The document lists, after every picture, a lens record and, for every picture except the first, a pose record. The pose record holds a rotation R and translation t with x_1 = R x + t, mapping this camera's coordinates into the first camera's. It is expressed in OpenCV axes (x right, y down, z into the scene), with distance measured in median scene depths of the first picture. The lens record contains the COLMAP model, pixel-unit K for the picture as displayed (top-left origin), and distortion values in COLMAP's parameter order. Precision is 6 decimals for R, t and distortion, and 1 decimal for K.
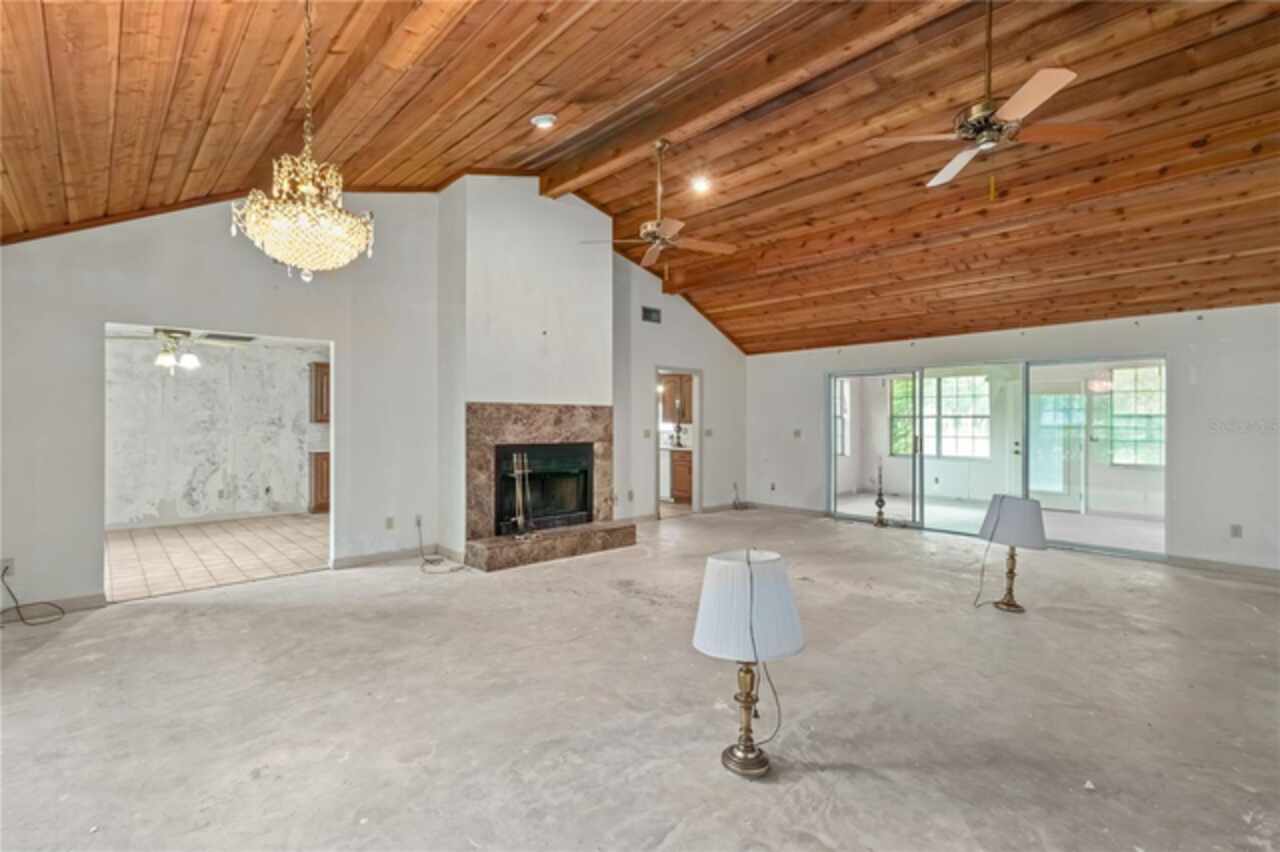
lens RADIAL K [[584.0, 0, 640.0], [0, 584.0, 426.0], [0, 0, 1]] dist [-0.000536, -0.000009]
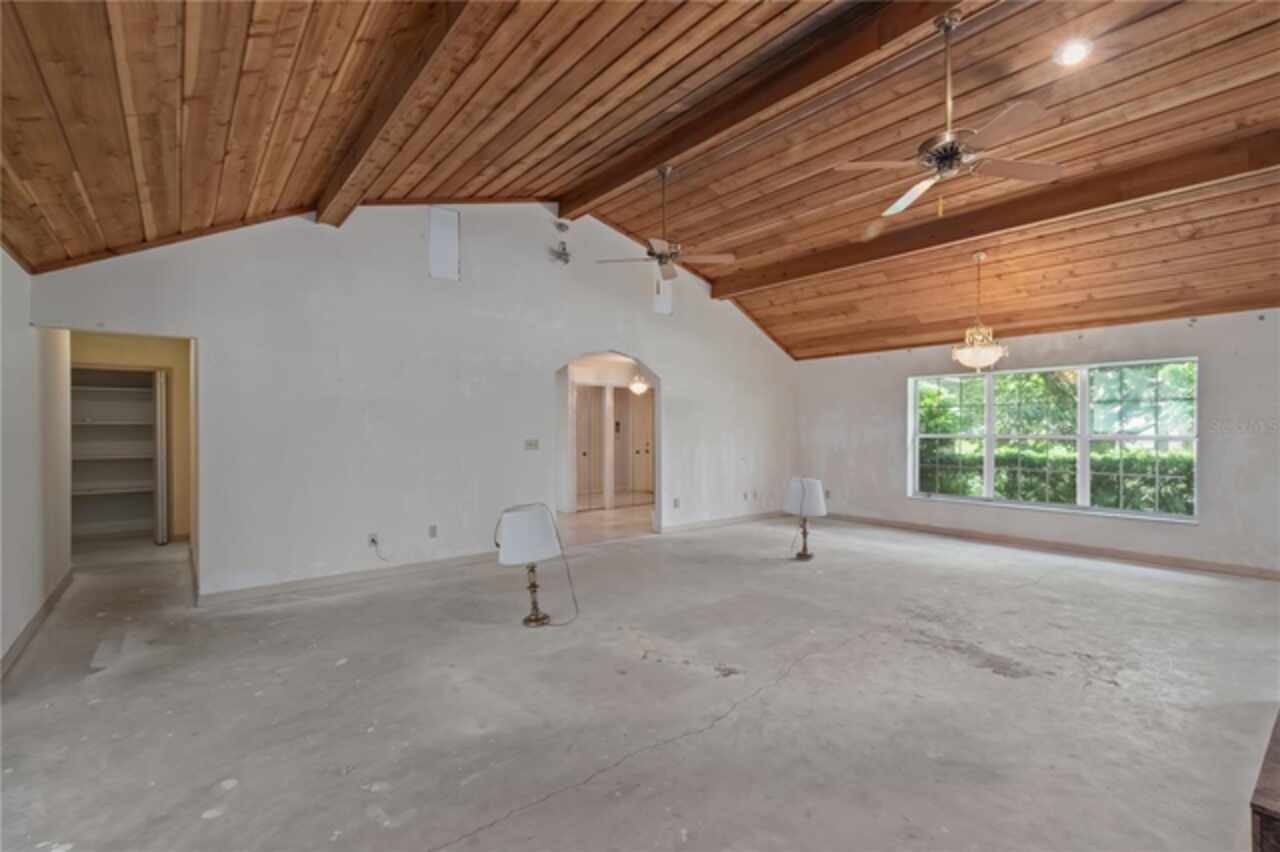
lens RADIAL K [[584.0, 0, 640.0], [0, 584.0, 426.0], [0, 0, 1]] dist [-0.000536, -0.000009]
pose [[-0.997746, -0.004479, 0.066947, 0.379950], [-0.004290, 0.999986, 0.002962, -0.013462], [-0.066960, 0.002668, -0.997752, 1.857518]]
